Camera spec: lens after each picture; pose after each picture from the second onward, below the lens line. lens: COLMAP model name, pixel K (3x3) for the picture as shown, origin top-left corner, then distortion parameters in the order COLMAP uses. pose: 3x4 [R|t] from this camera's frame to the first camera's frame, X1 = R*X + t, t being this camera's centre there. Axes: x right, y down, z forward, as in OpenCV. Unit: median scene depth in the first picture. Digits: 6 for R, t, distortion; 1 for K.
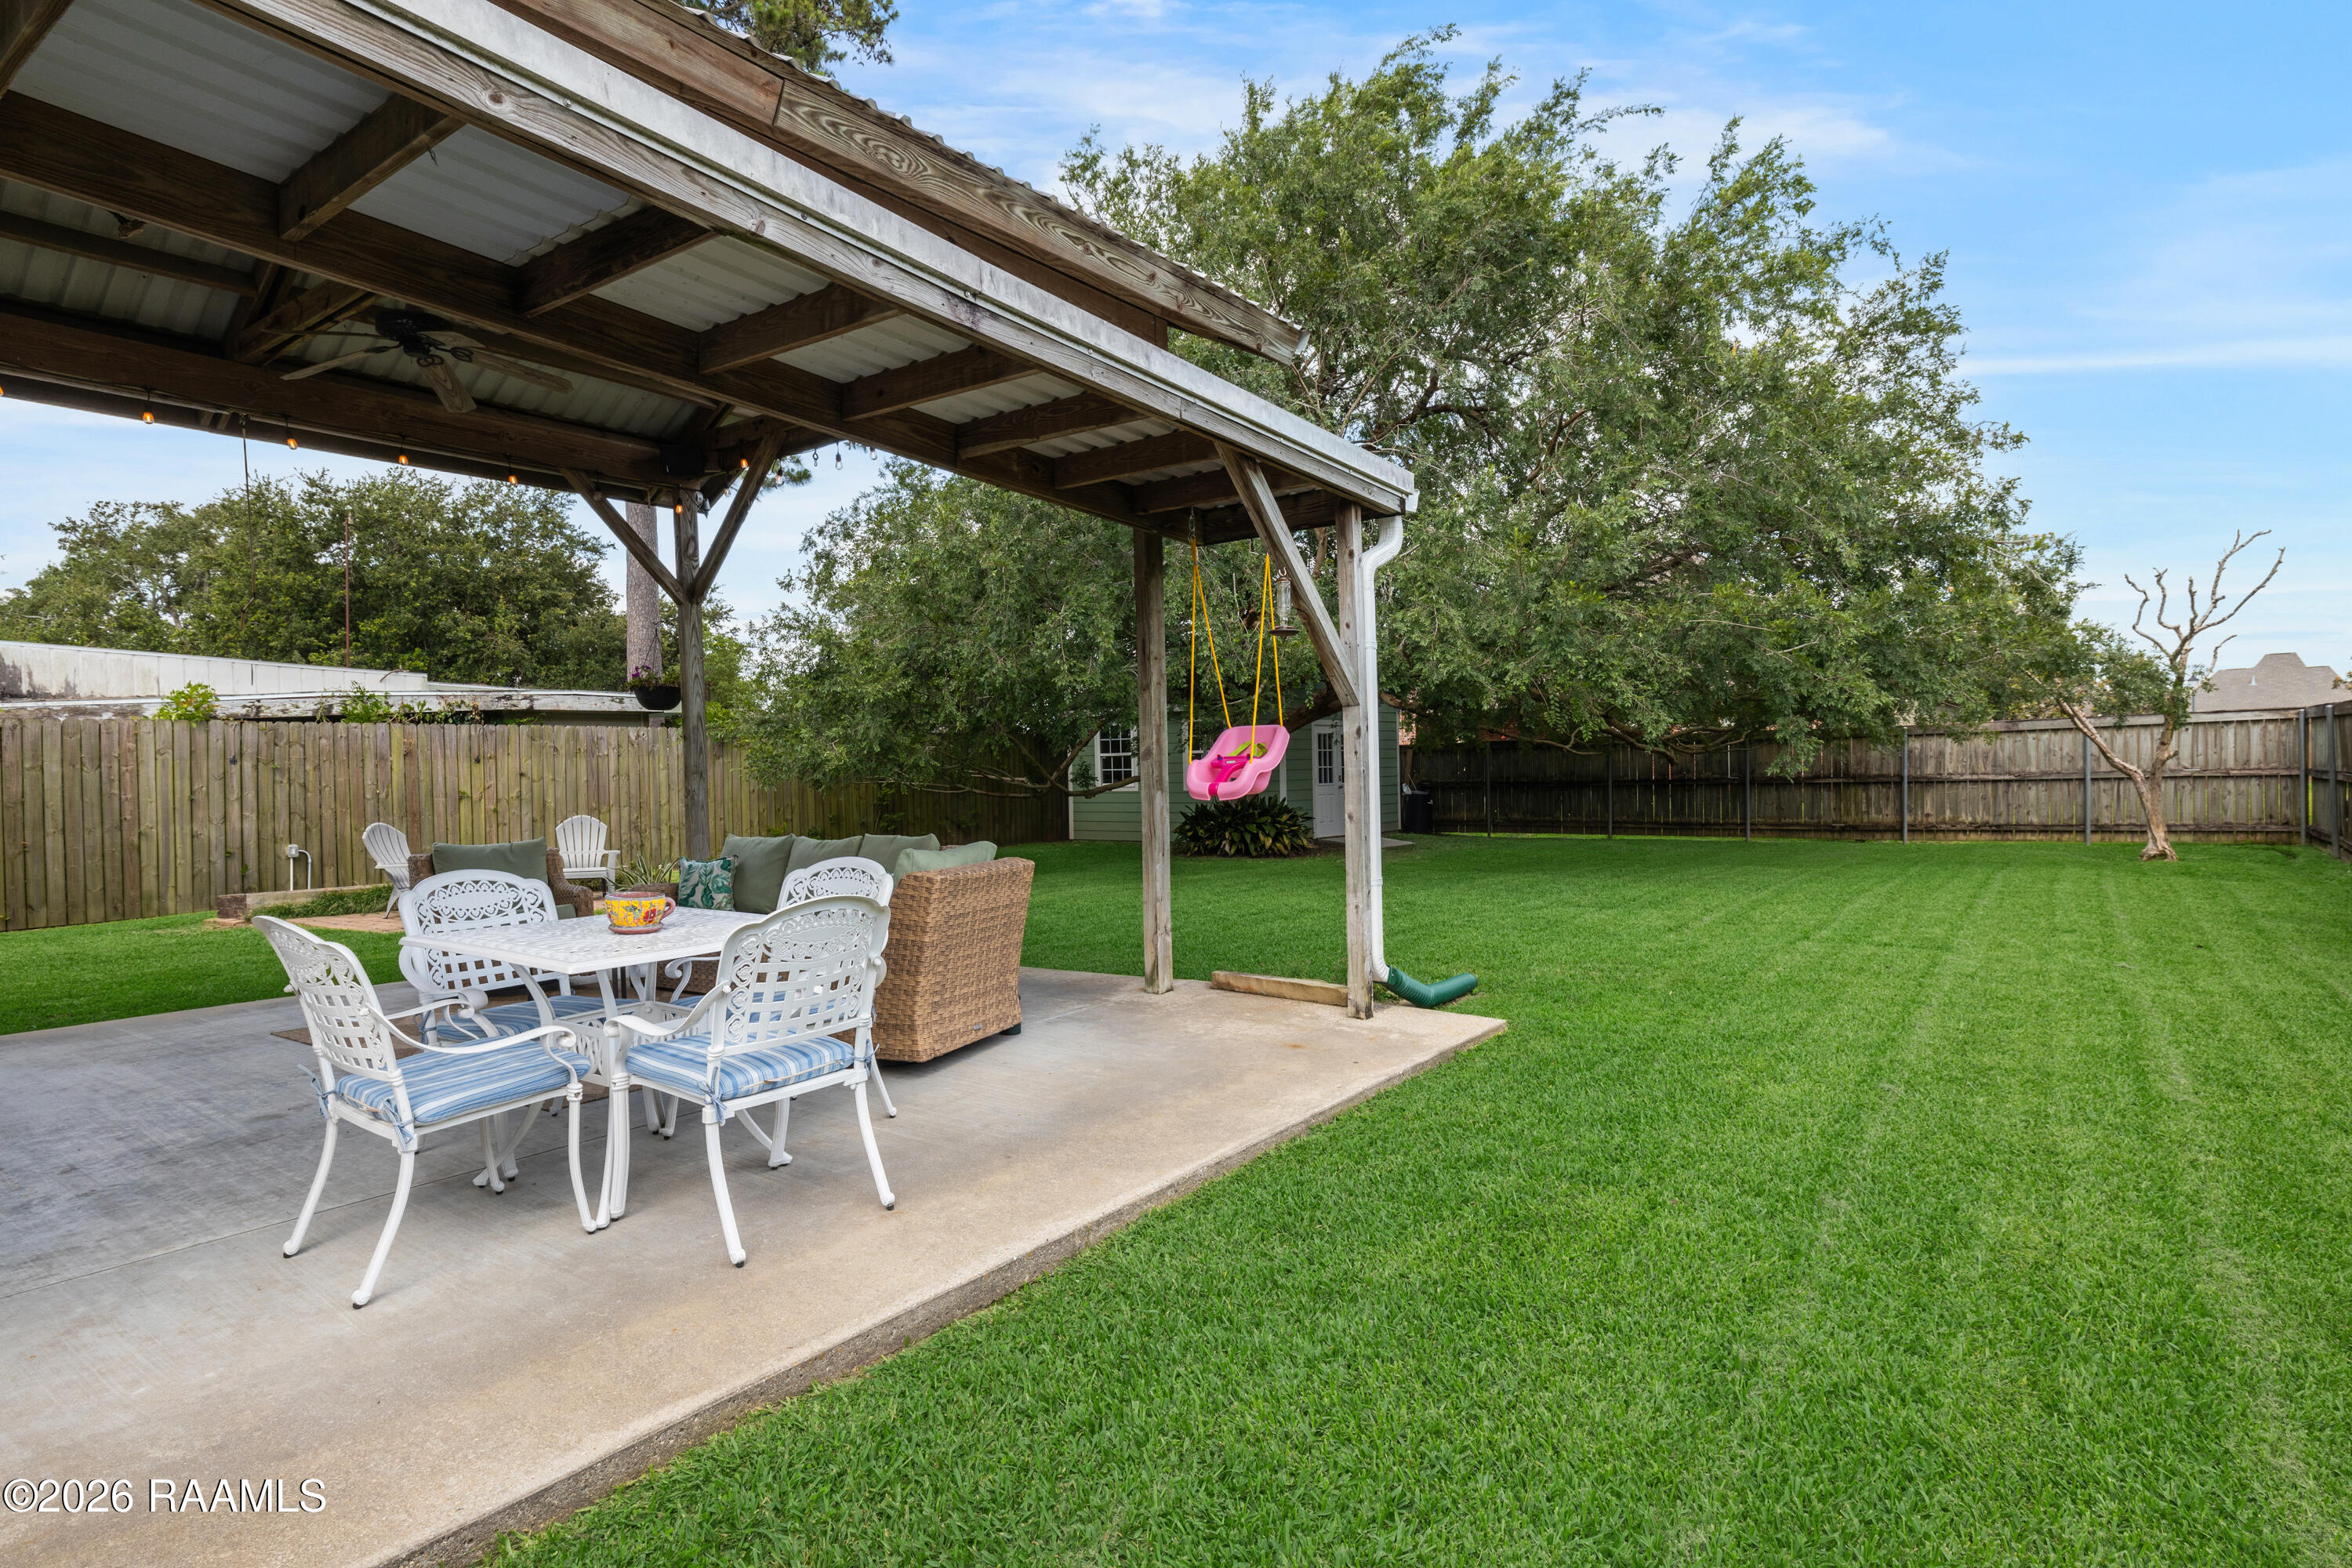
lens RADIAL K [[1170.0, 0, 1176.0], [0, 1170.0, 784.0], [0, 0, 1]] dist [-0.001742, -0.000502]
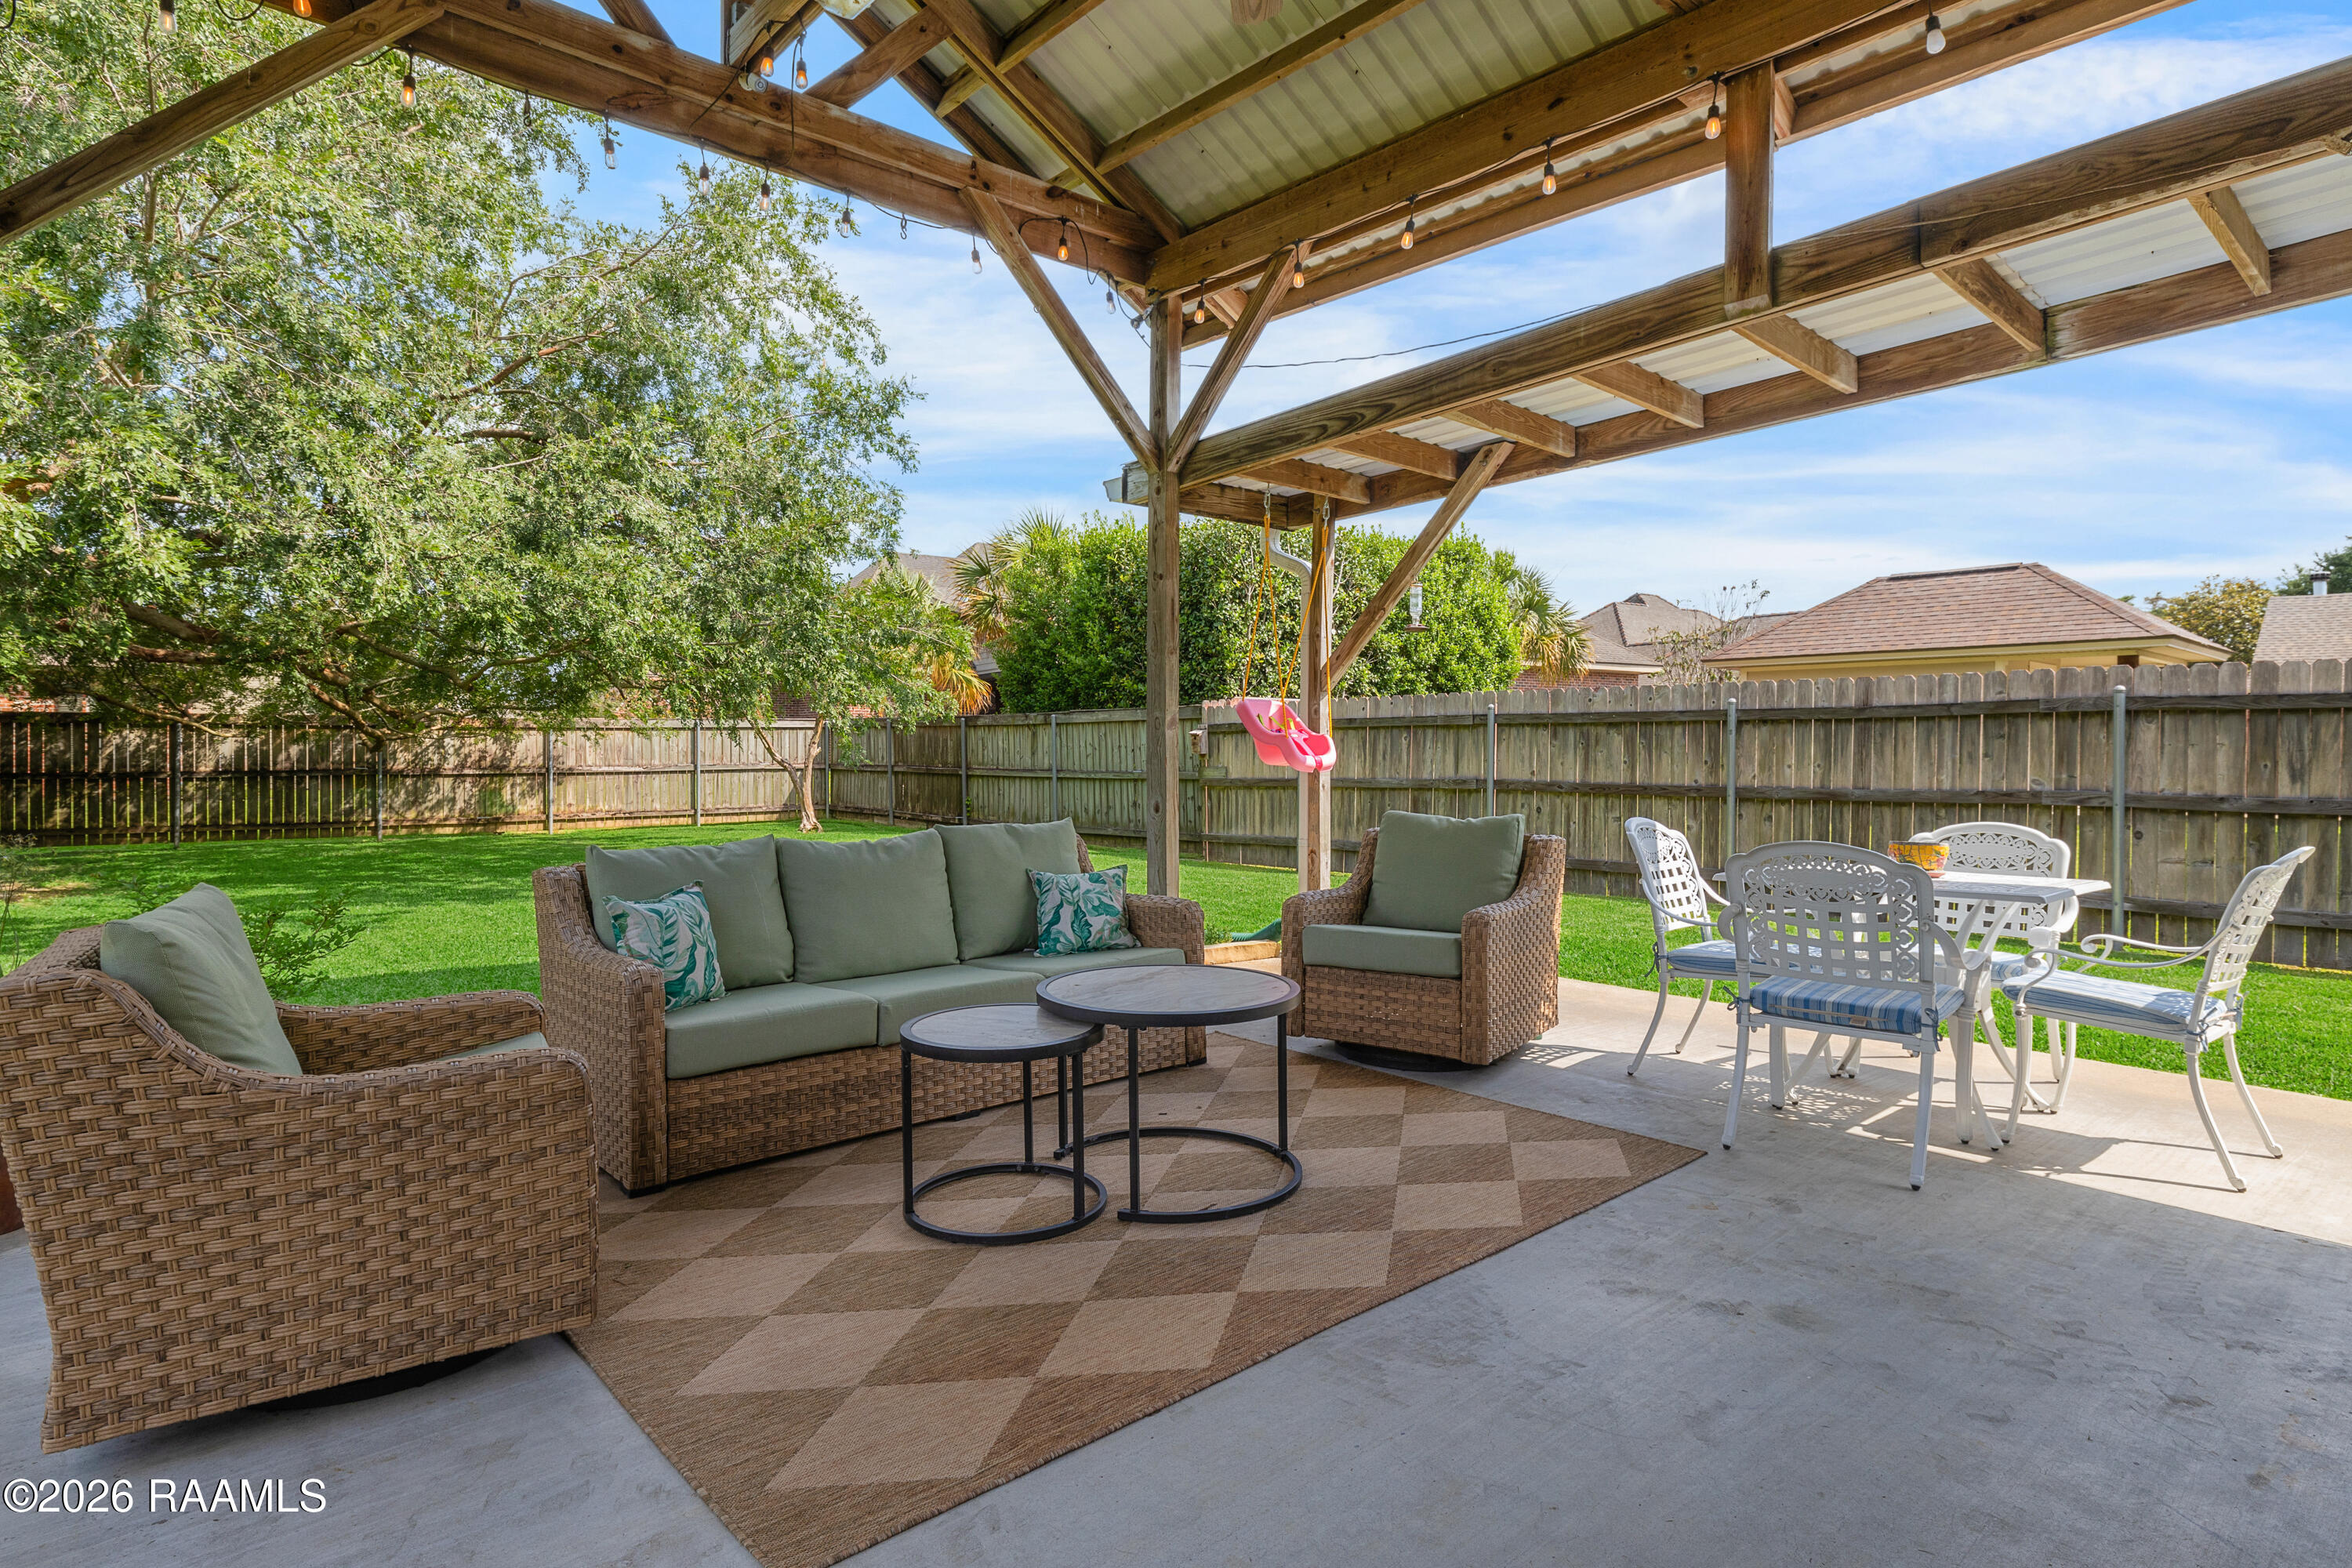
lens RADIAL K [[1240.2, 0, 1171.1], [0, 1240.2, 750.9], [0, 0, 1]] dist [0.053785, 0.000561]
pose [[0.224329, 0.007130, 0.974487, -1.073321], [0.018791, 0.999756, -0.011640, 0.002901], [-0.974332, 0.020923, 0.224140, 0.848486]]
